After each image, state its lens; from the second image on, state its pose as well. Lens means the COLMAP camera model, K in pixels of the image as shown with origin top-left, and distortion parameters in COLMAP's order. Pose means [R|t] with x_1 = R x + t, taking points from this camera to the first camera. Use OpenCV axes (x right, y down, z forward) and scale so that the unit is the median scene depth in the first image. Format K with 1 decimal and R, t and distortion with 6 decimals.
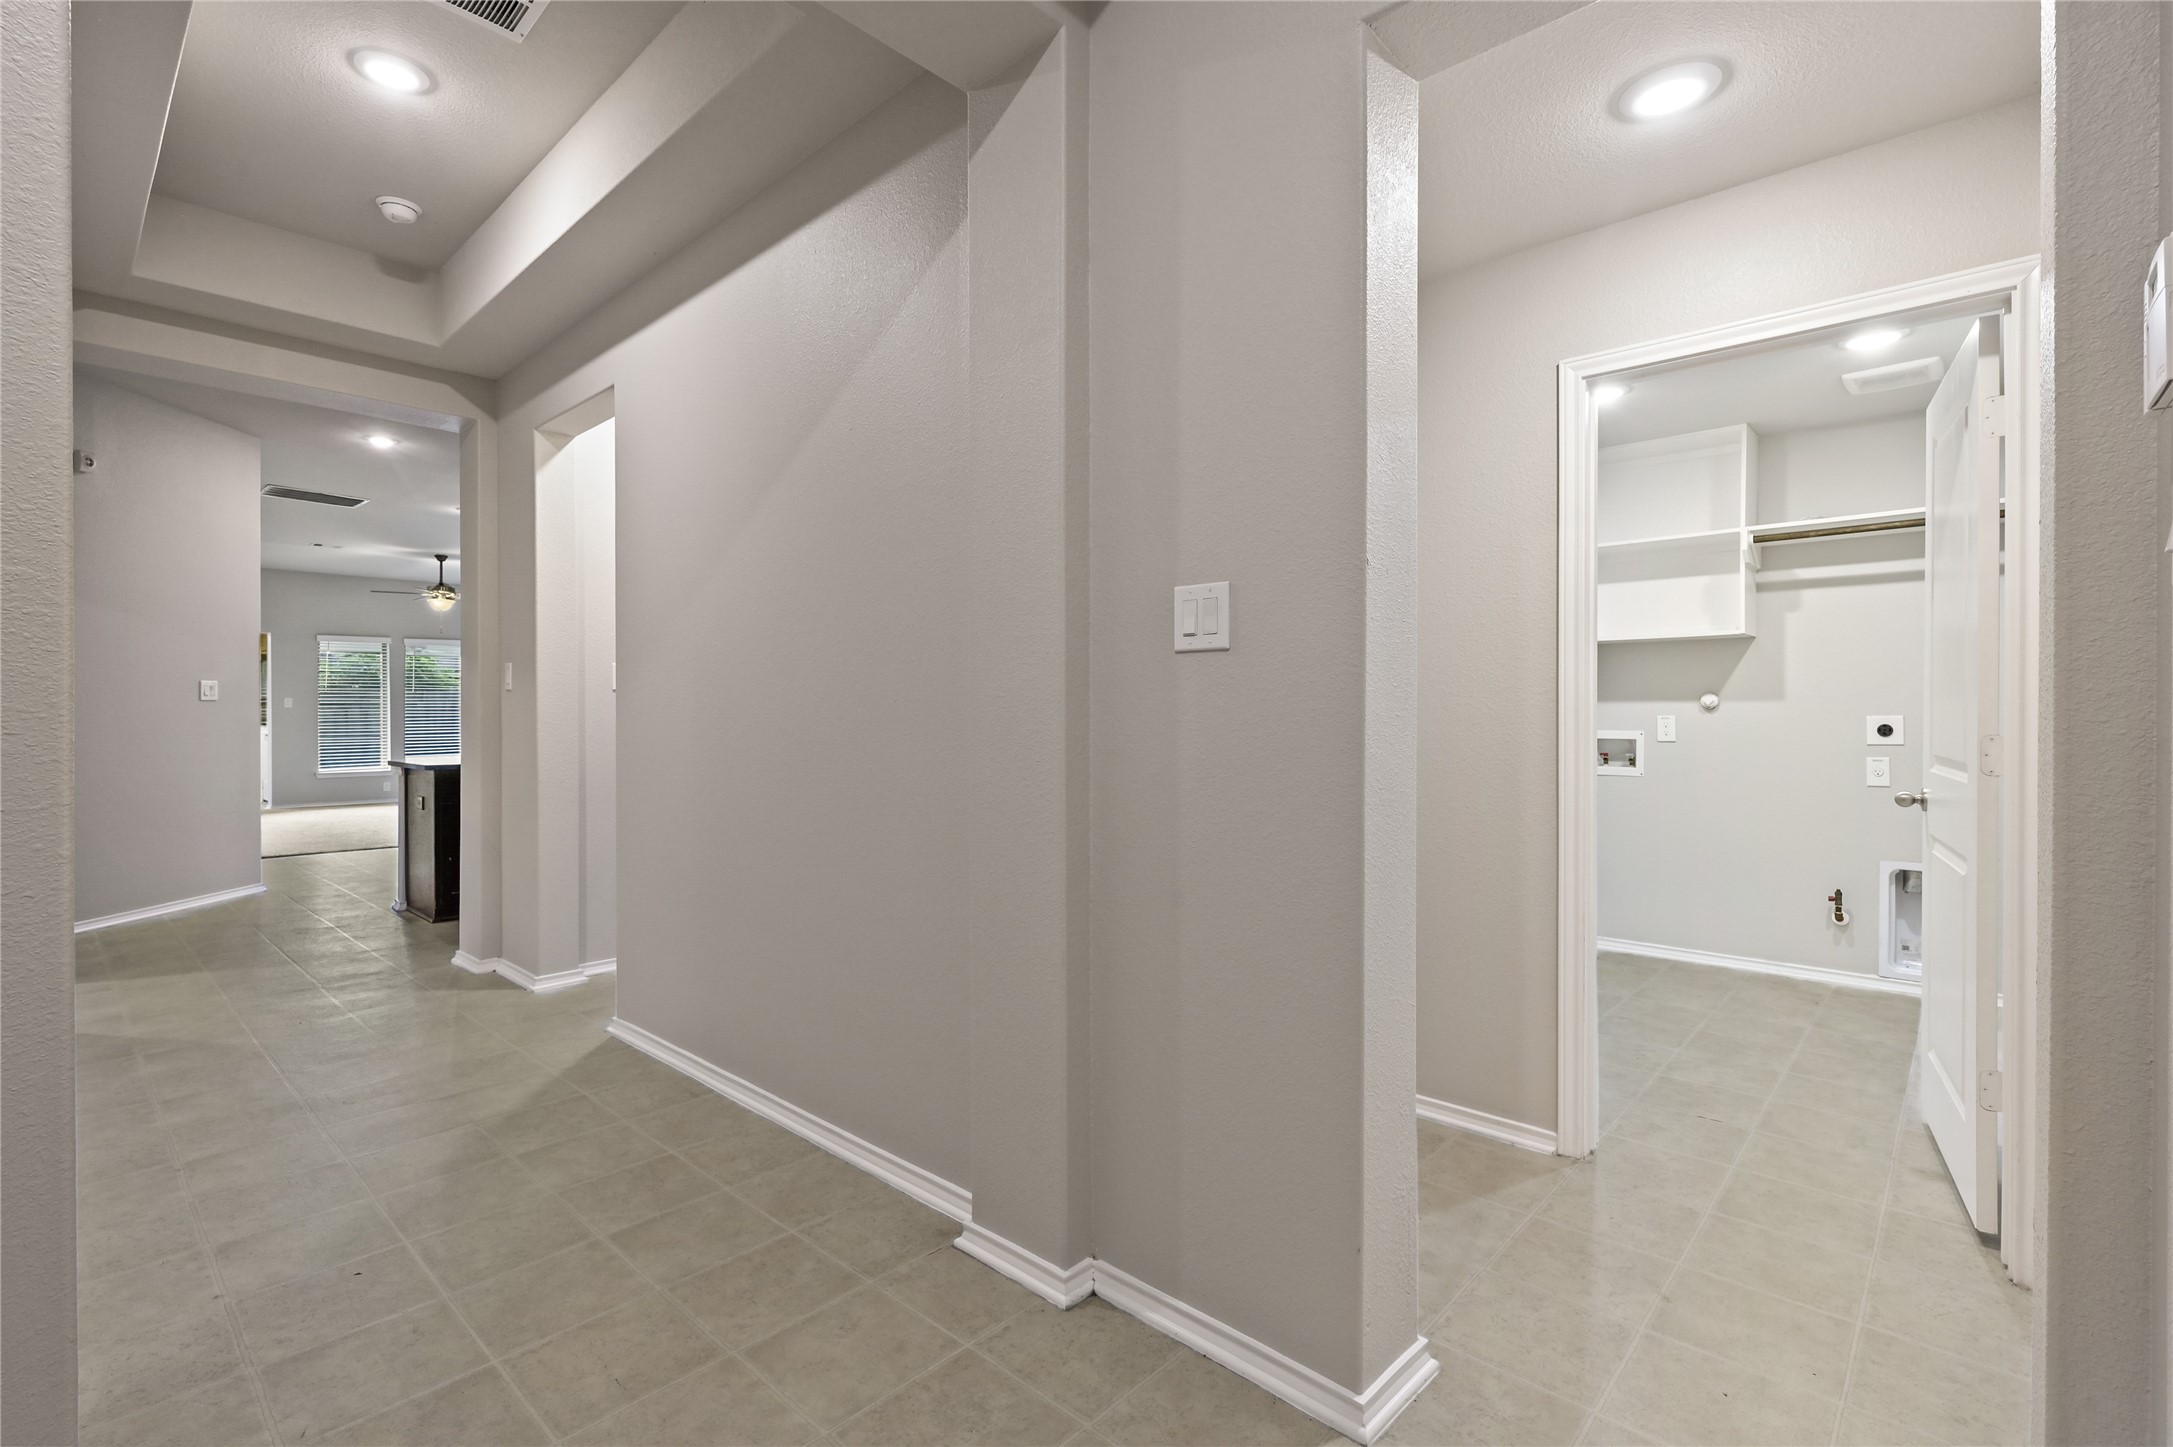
lens RADIAL K [[996.0, 0, 1081.1], [0, 996.0, 718.2], [0, 0, 1]] dist [-0.000407, 0.000398]
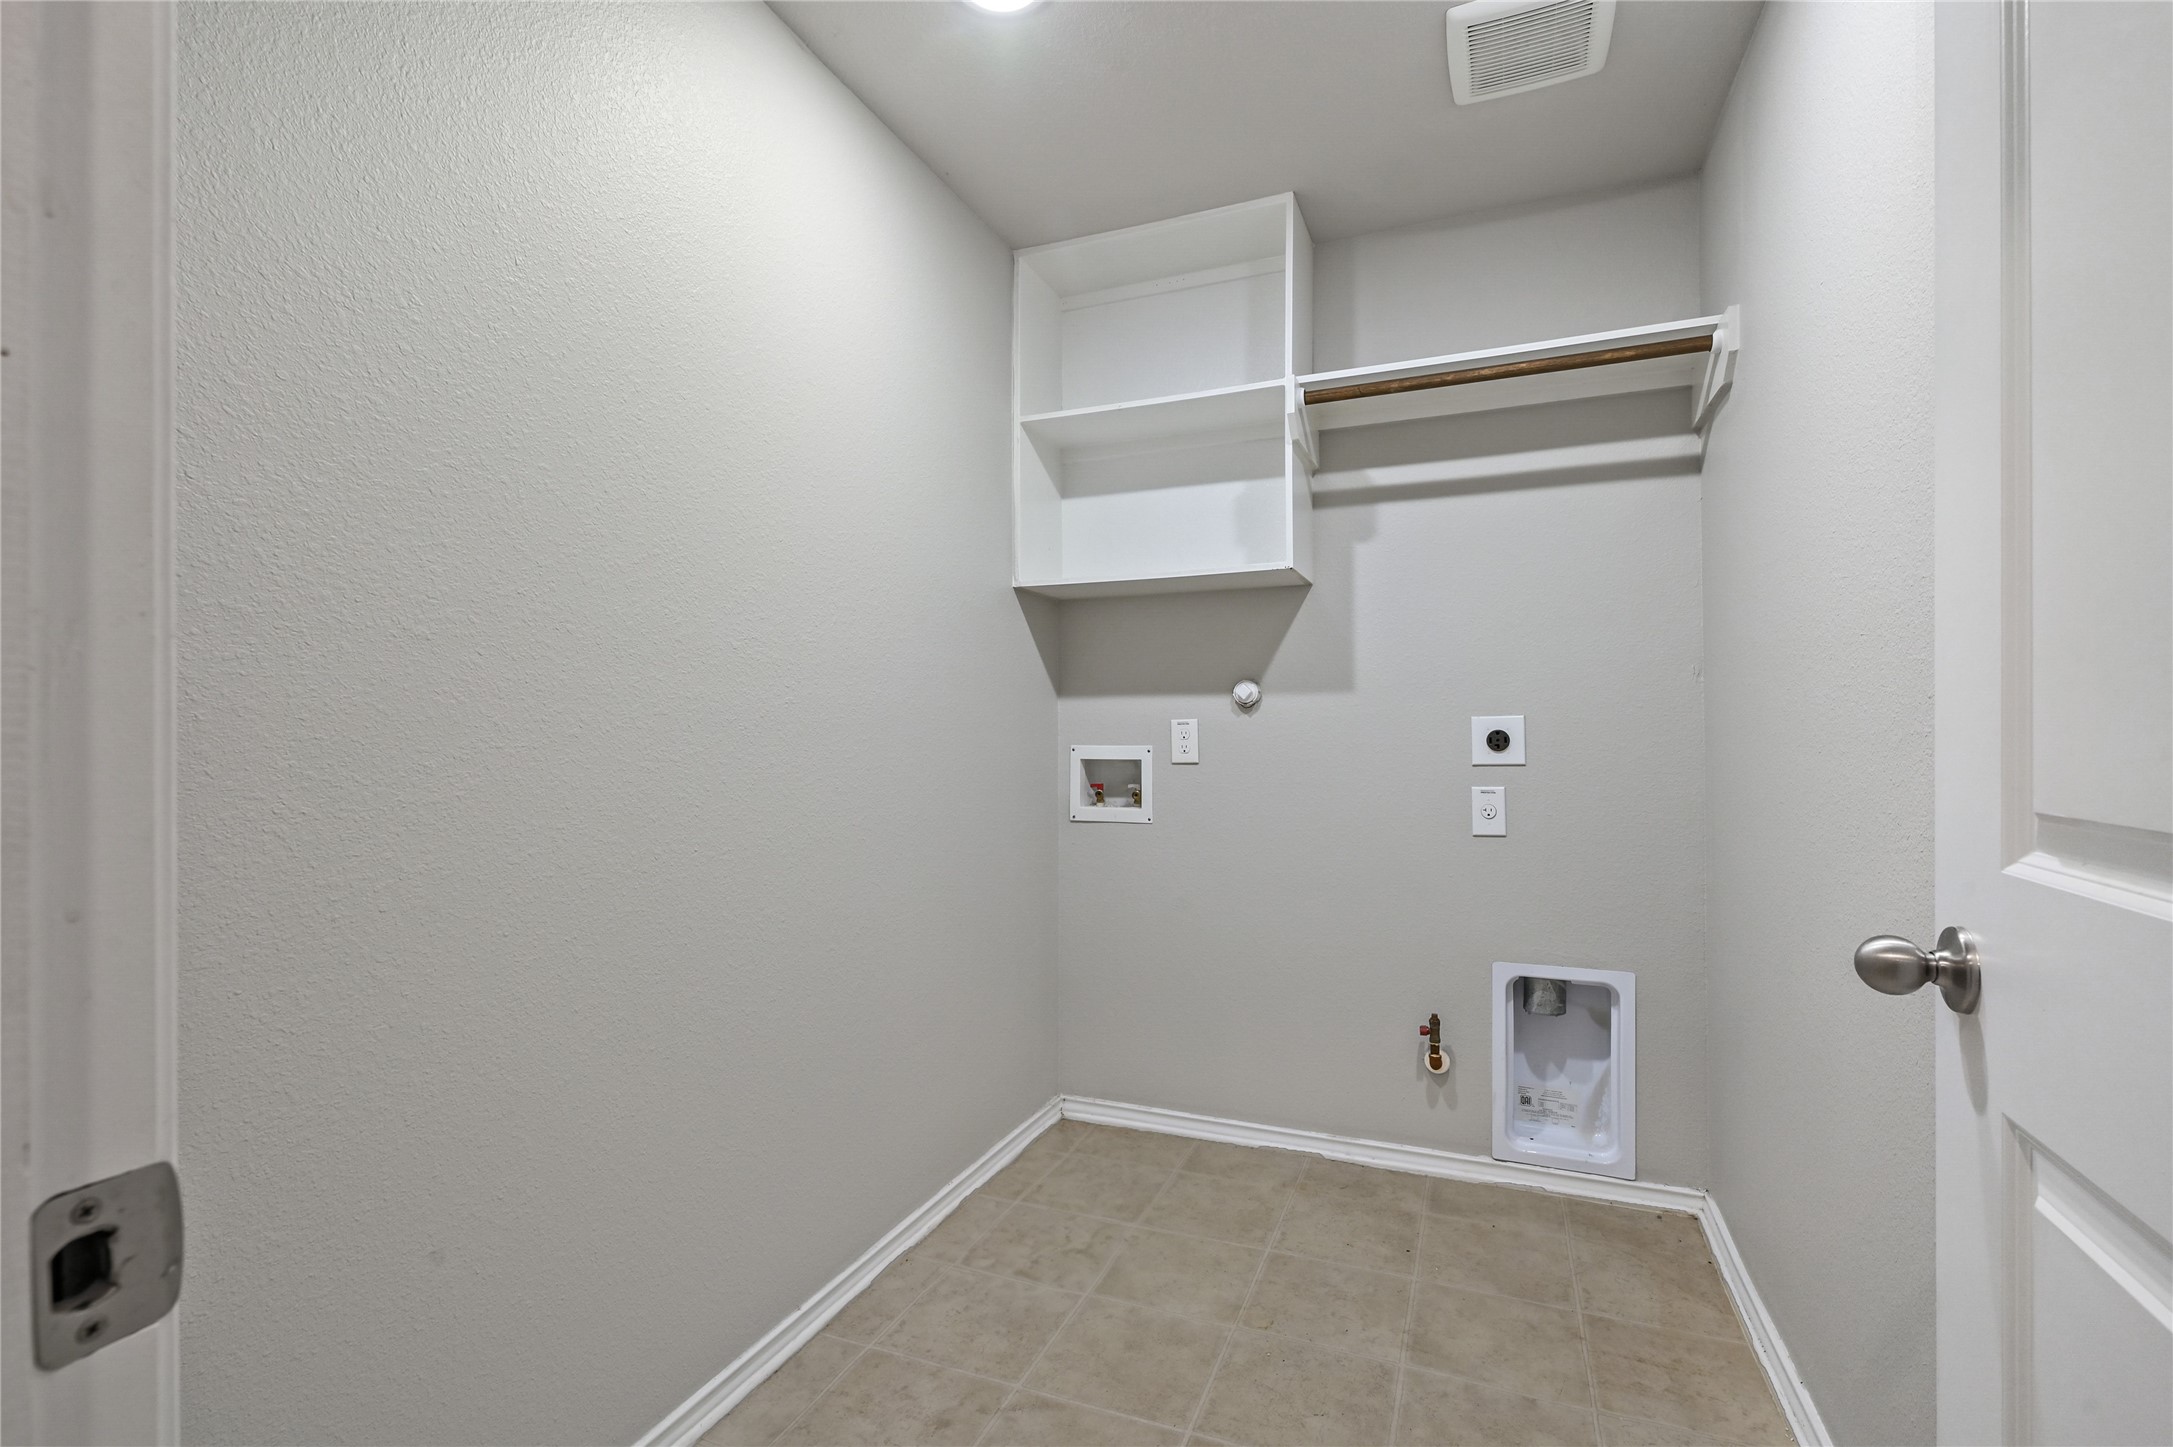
lens RADIAL K [[996.0, 0, 1095.3], [0, 996.0, 739.0], [0, 0, 1]] dist [-0.000407, 0.000398]
pose [[0.935195, -0.009927, 0.353995, 0.356762], [0.007978, 0.999944, 0.006964, 0.004981], [-0.354044, -0.003688, 0.935221, 0.506523]]
